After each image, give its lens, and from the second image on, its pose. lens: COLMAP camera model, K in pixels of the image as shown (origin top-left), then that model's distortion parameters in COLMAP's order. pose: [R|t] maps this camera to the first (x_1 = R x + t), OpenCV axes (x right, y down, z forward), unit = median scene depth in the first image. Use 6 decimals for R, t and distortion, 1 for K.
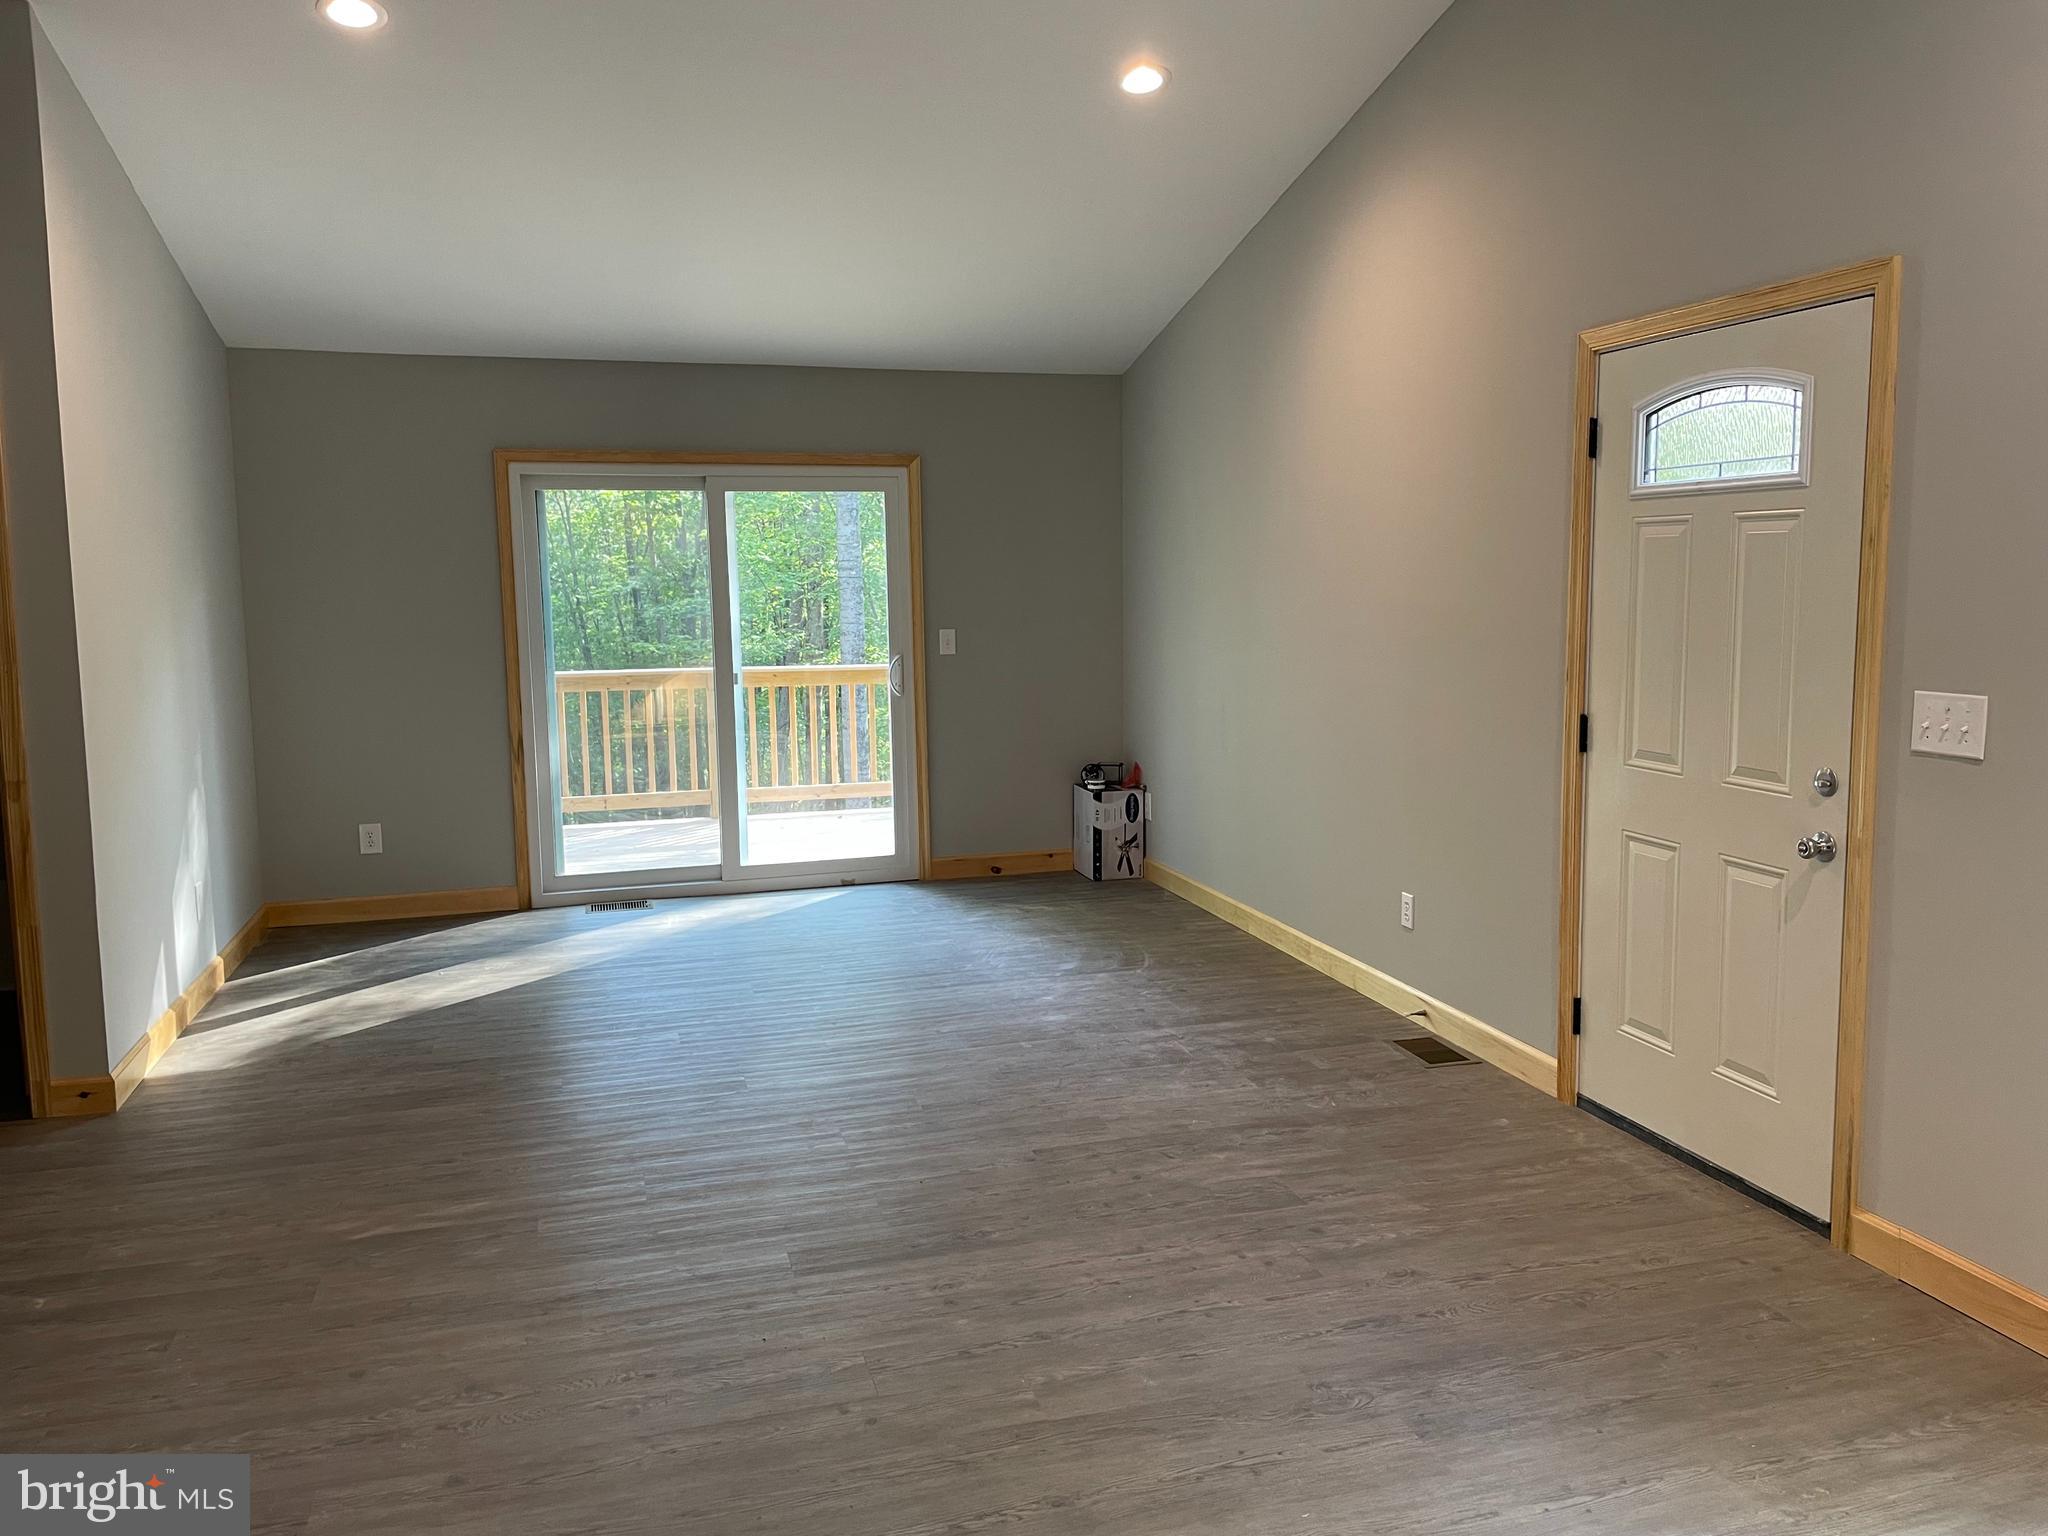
lens RADIAL K [[1543.9, 0, 1042.5], [0, 1543.9, 738.0], [0, 0, 1]] dist [0.091203, -0.123373]
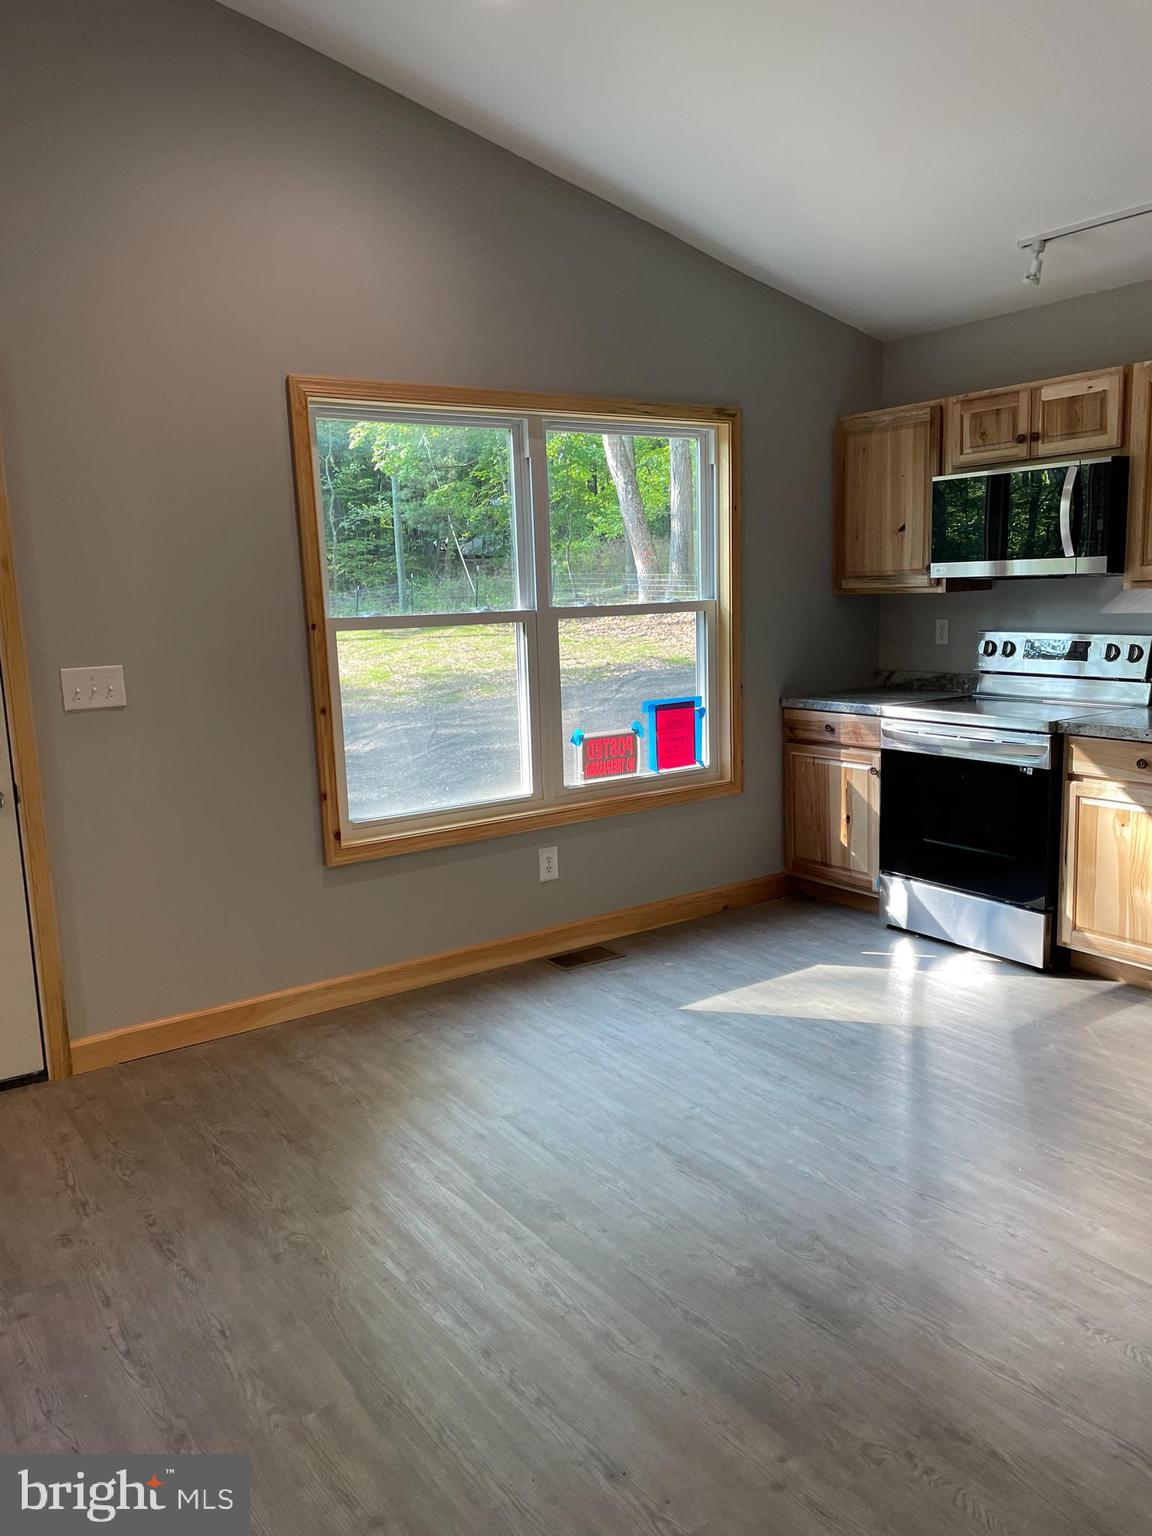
lens RADIAL K [[1157.9, 0, 600.9], [0, 1157.9, 774.2], [0, 0, 1]] dist [0.091203, -0.123373]
pose [[-0.318975, -0.137140, 0.937789, -0.353925], [0.135896, 0.972633, 0.188459, -0.040802], [-0.937970, 0.187555, -0.291608, 0.492370]]
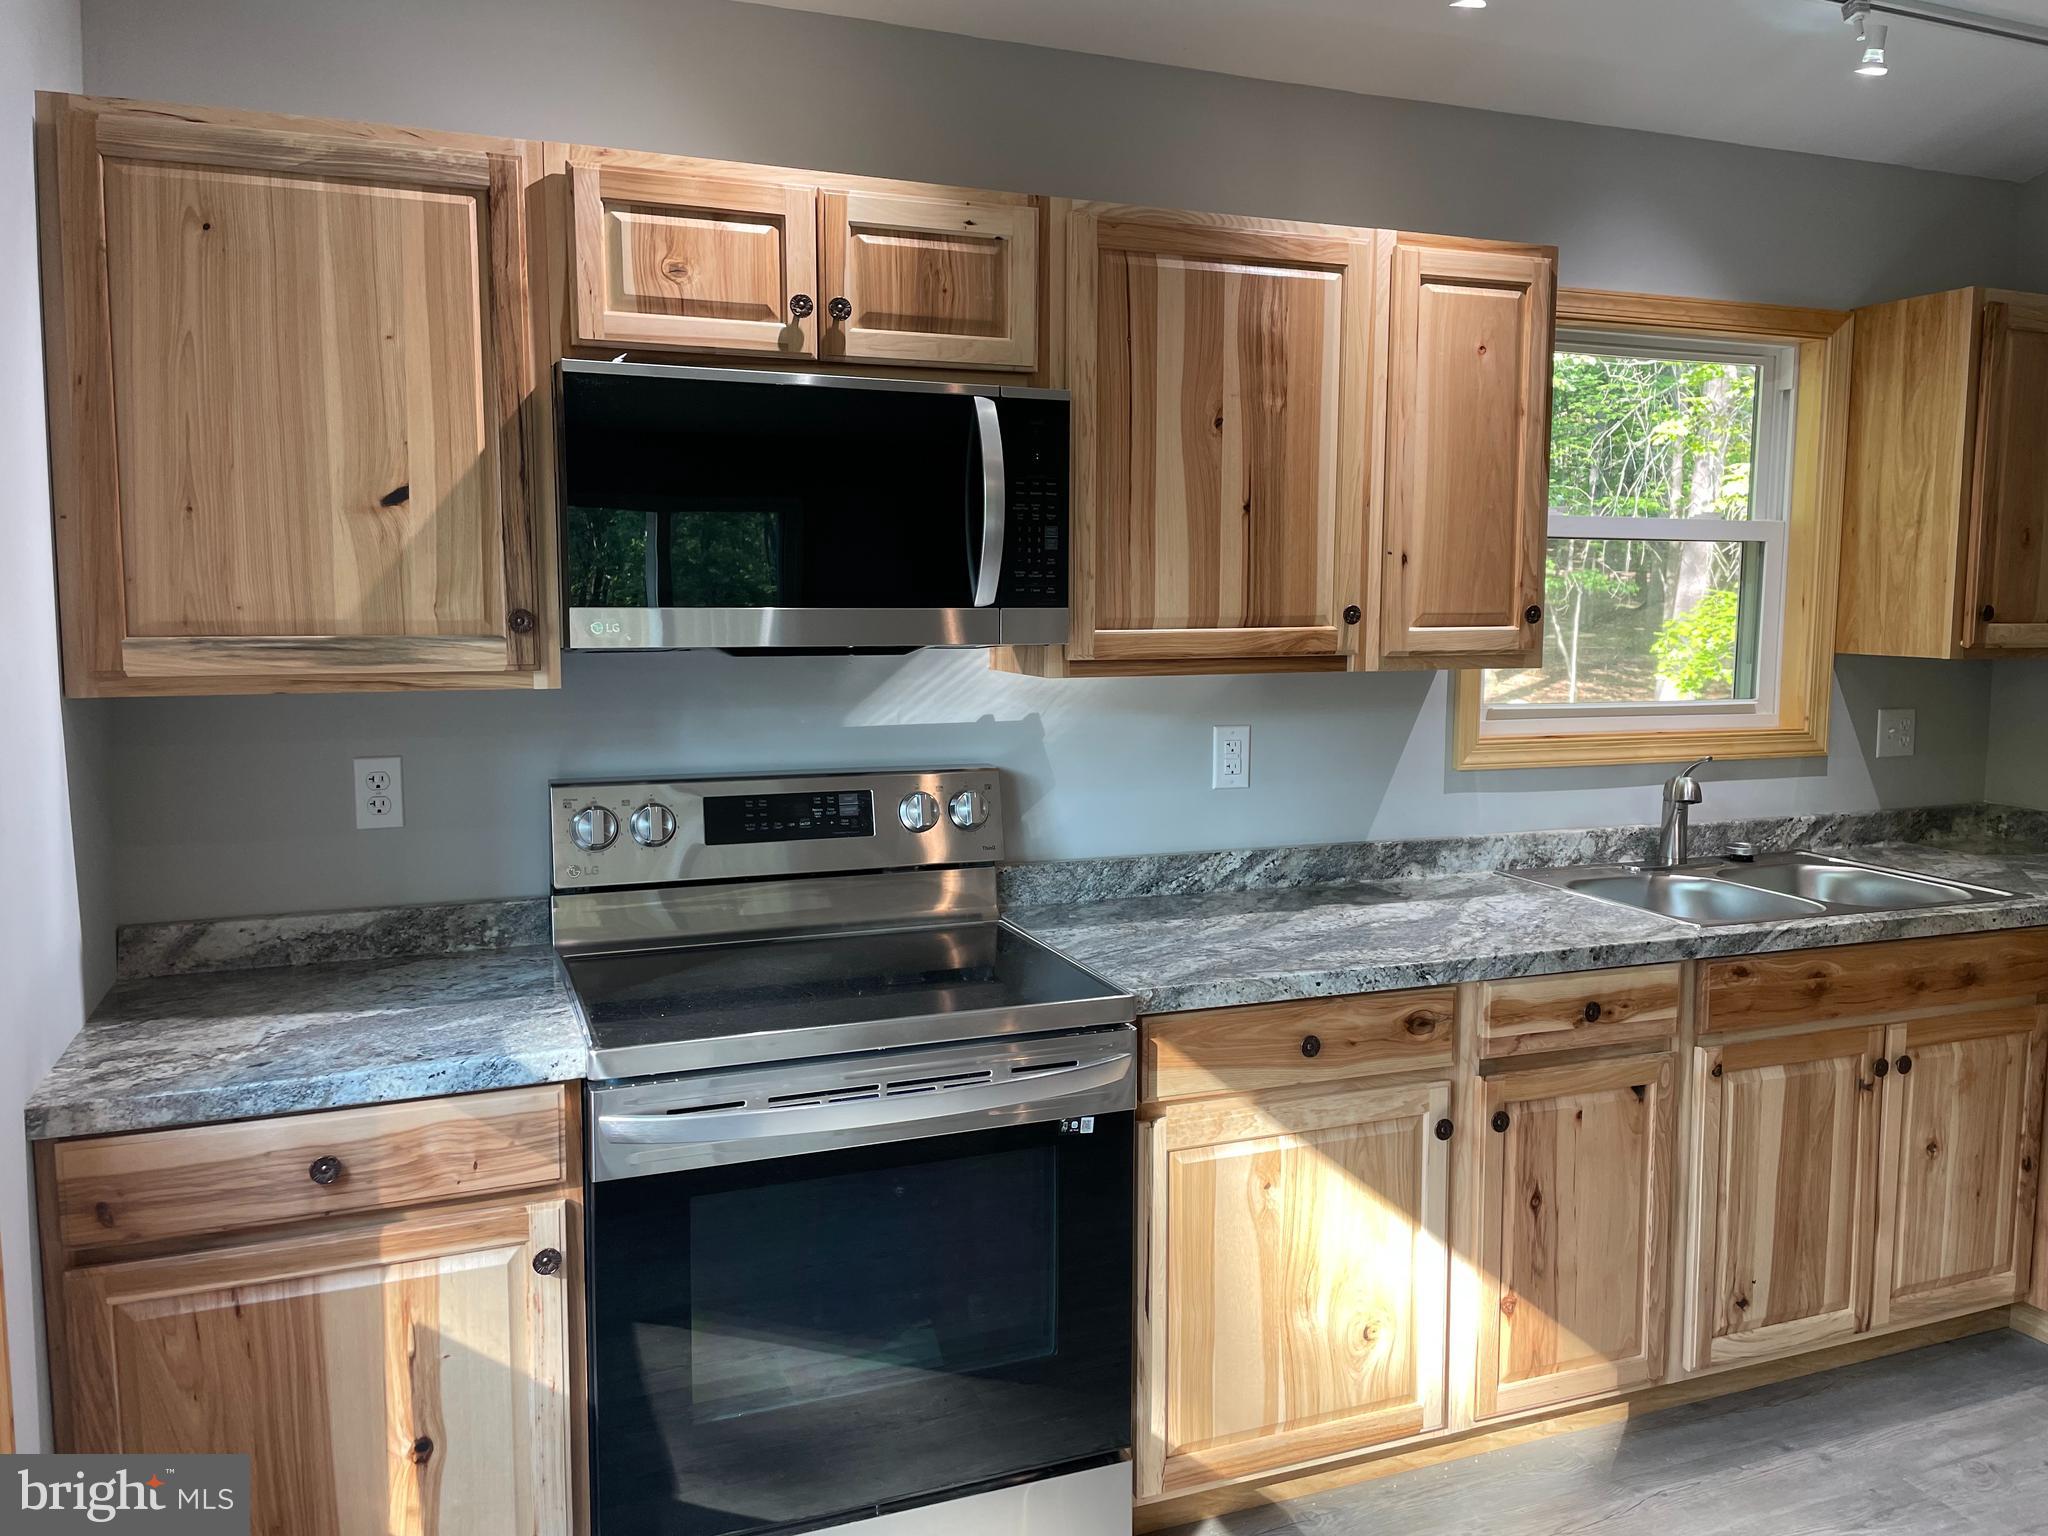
lens RADIAL K [[1543.9, 0, 1045.9], [0, 1543.9, 735.9], [0, 0, 1]] dist [0.091203, -0.123373]
pose [[-0.996118, 0.013364, -0.087004, 0.284320], [-0.004569, 0.979225, 0.202727, -0.045185], [0.087905, 0.202338, -0.975363, 0.391655]]
